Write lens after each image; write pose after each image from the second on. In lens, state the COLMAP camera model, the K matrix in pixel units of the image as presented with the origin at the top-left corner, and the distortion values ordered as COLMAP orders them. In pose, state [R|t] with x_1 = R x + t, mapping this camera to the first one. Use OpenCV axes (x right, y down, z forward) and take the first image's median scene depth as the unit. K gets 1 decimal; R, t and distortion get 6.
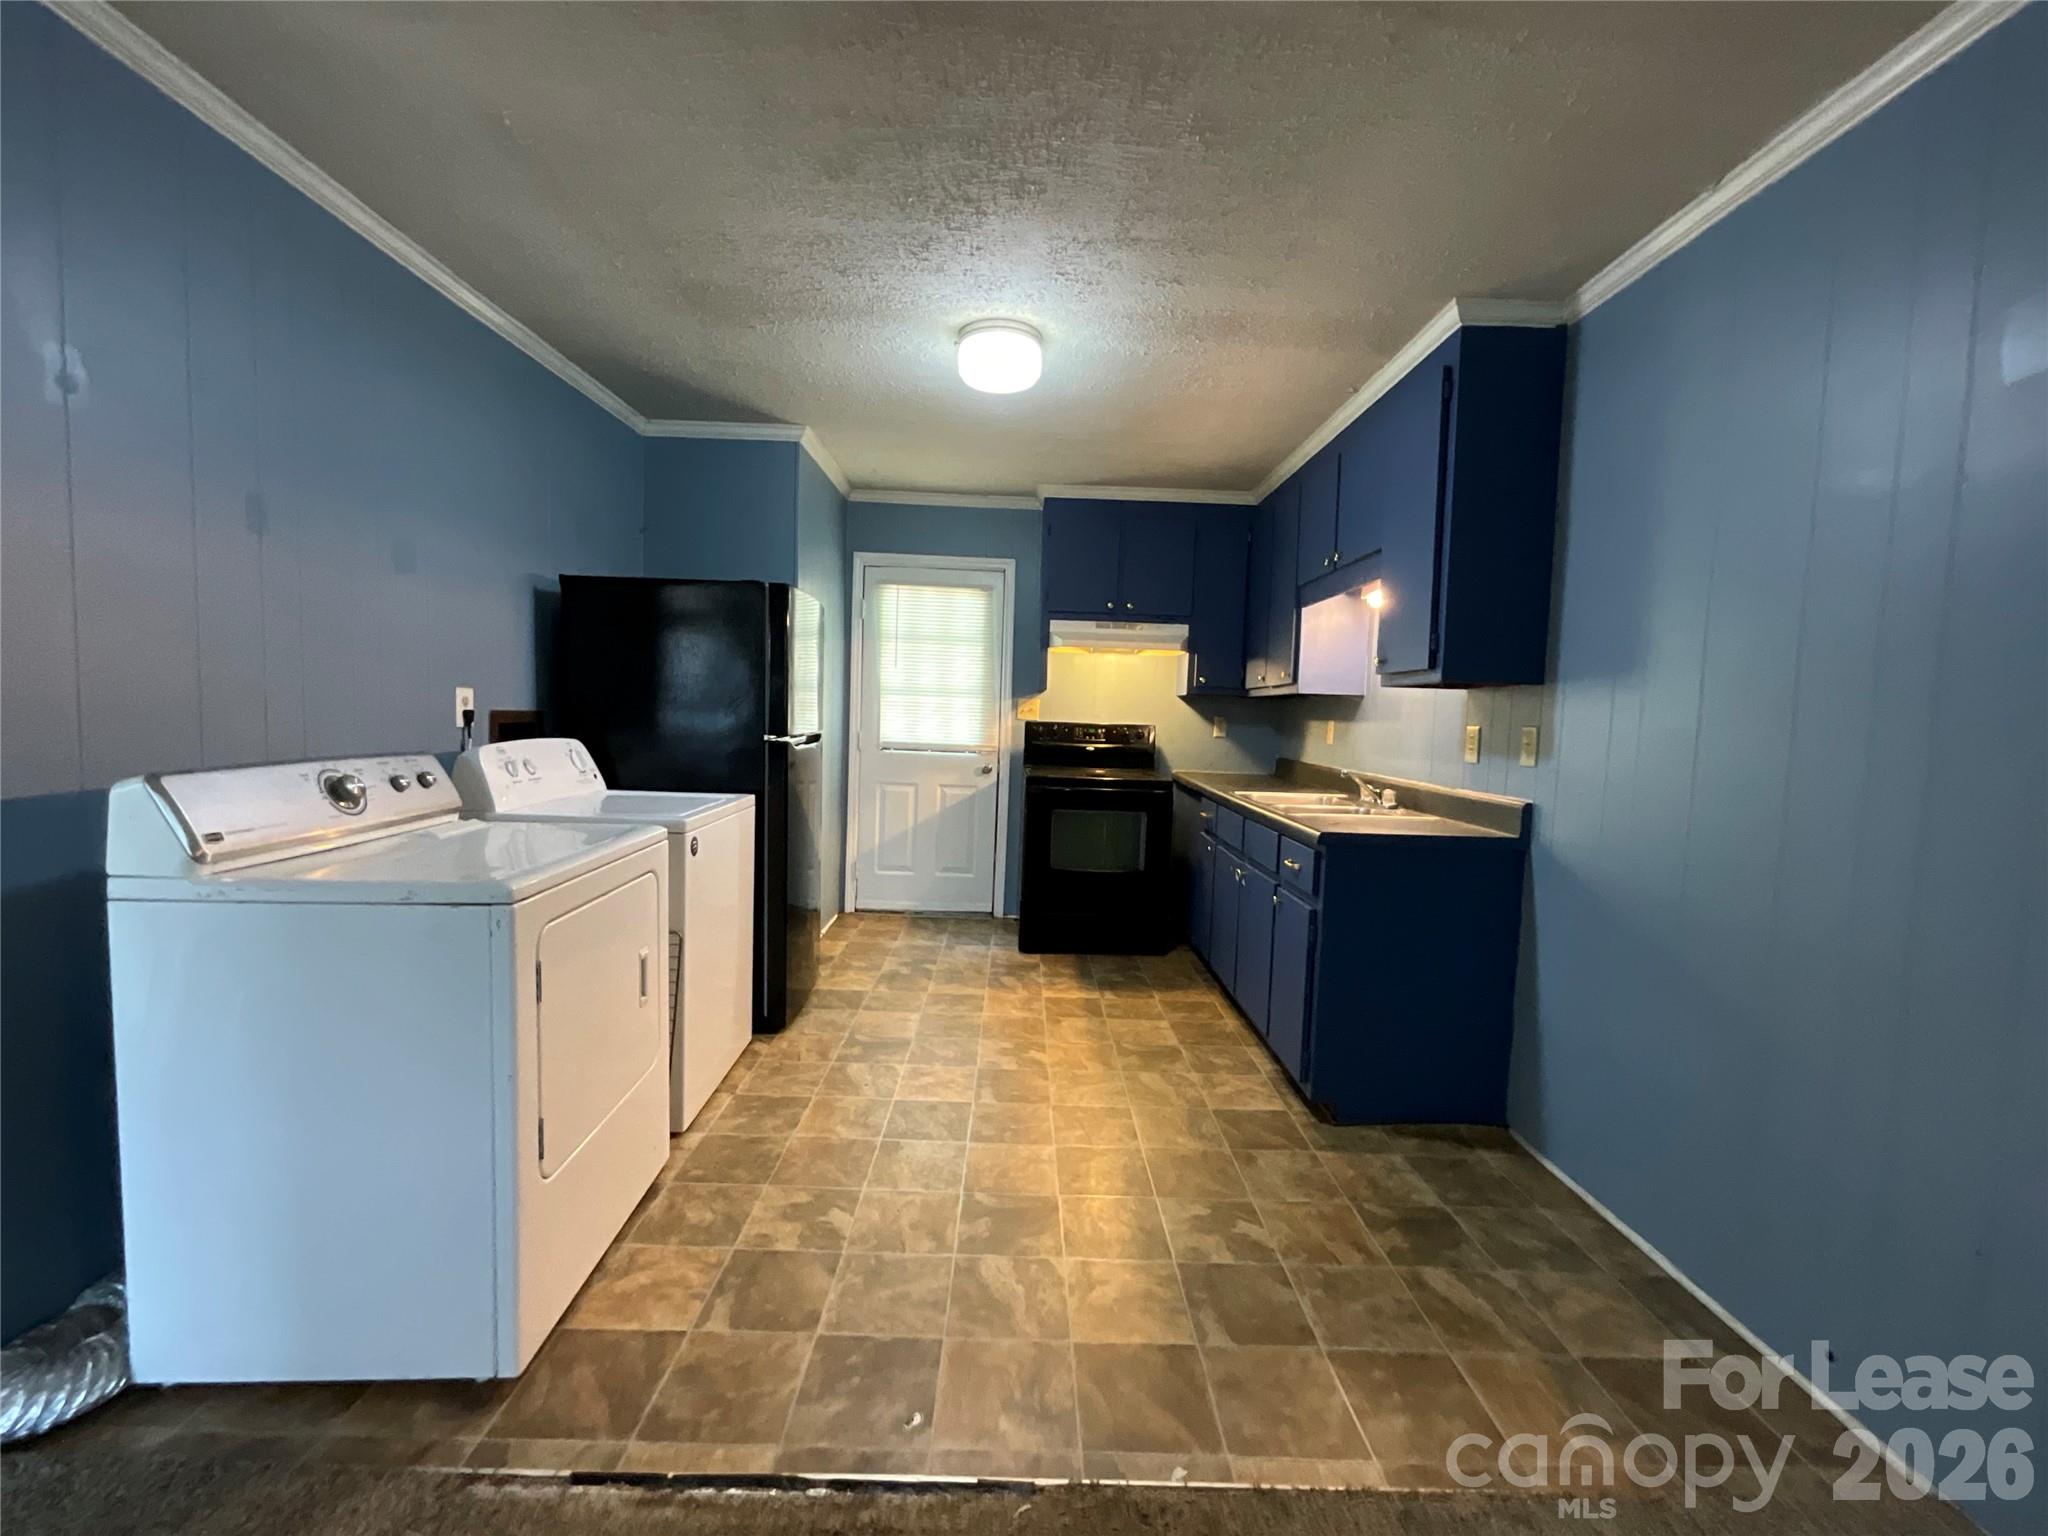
lens RADIAL K [[835.2, 0, 1023.4], [0, 835.2, 765.6], [0, 0, 1]] dist [-0.001385, -0.000036]
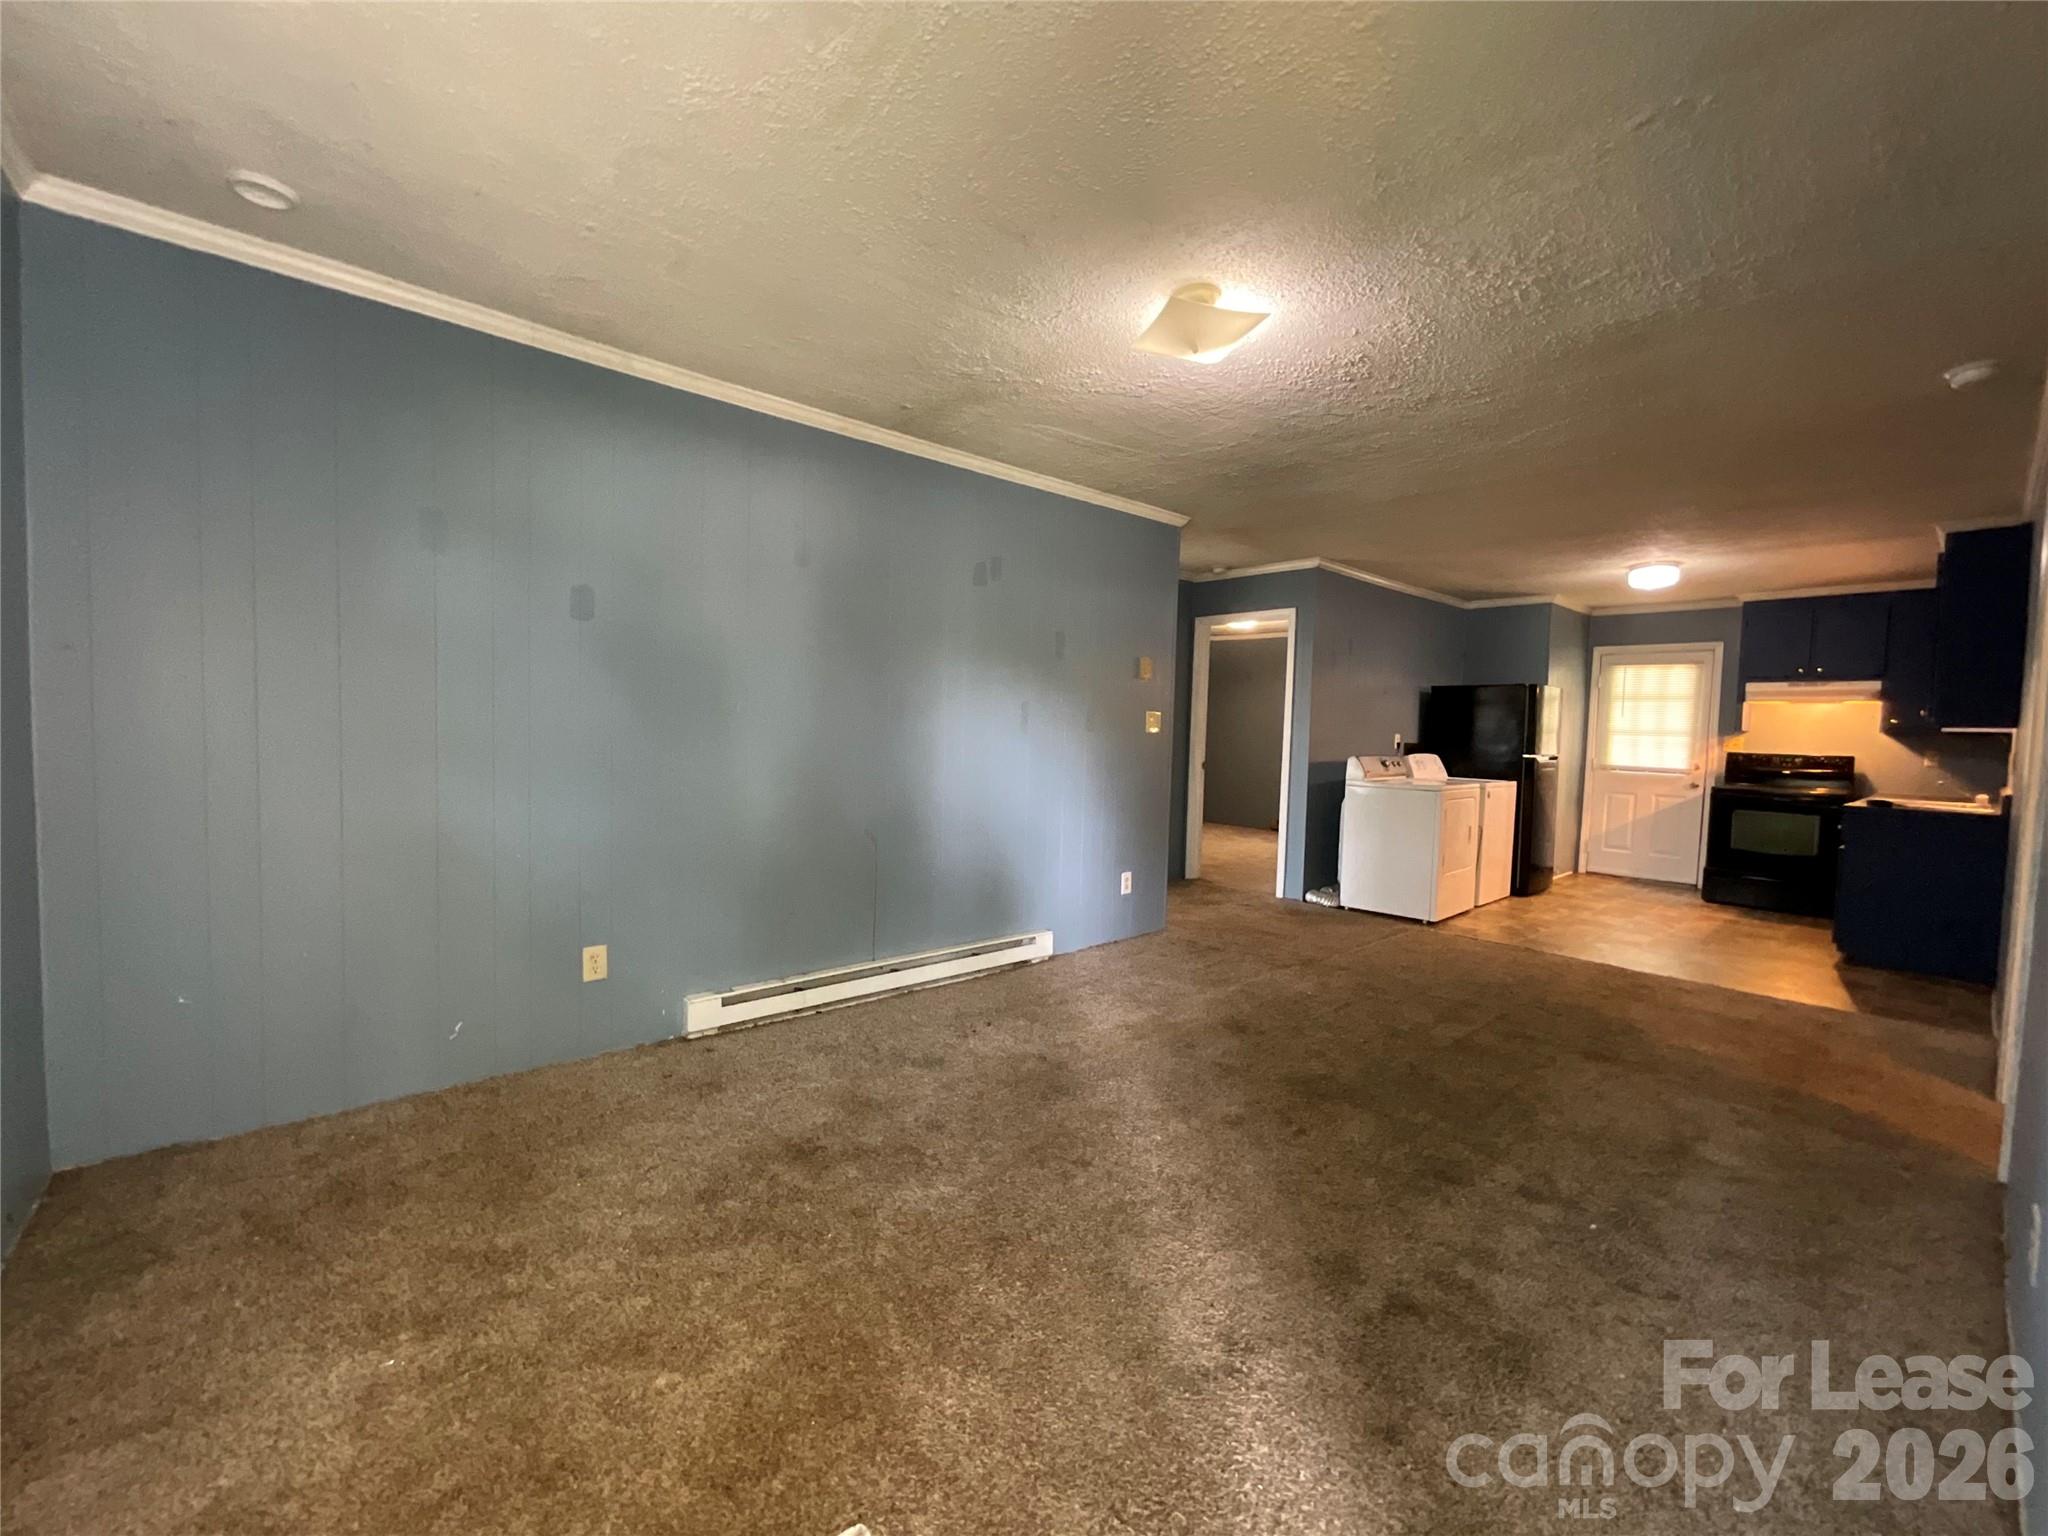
lens RADIAL K [[835.2, 0, 1011.4], [0, 835.2, 767.9], [0, 0, 1]] dist [-0.001385, -0.000036]
pose [[0.648143, 0.019298, -0.761274, 0.307871], [-0.056425, 0.998148, -0.022737, 0.078591], [0.759425, 0.057692, 0.648032, -0.906468]]
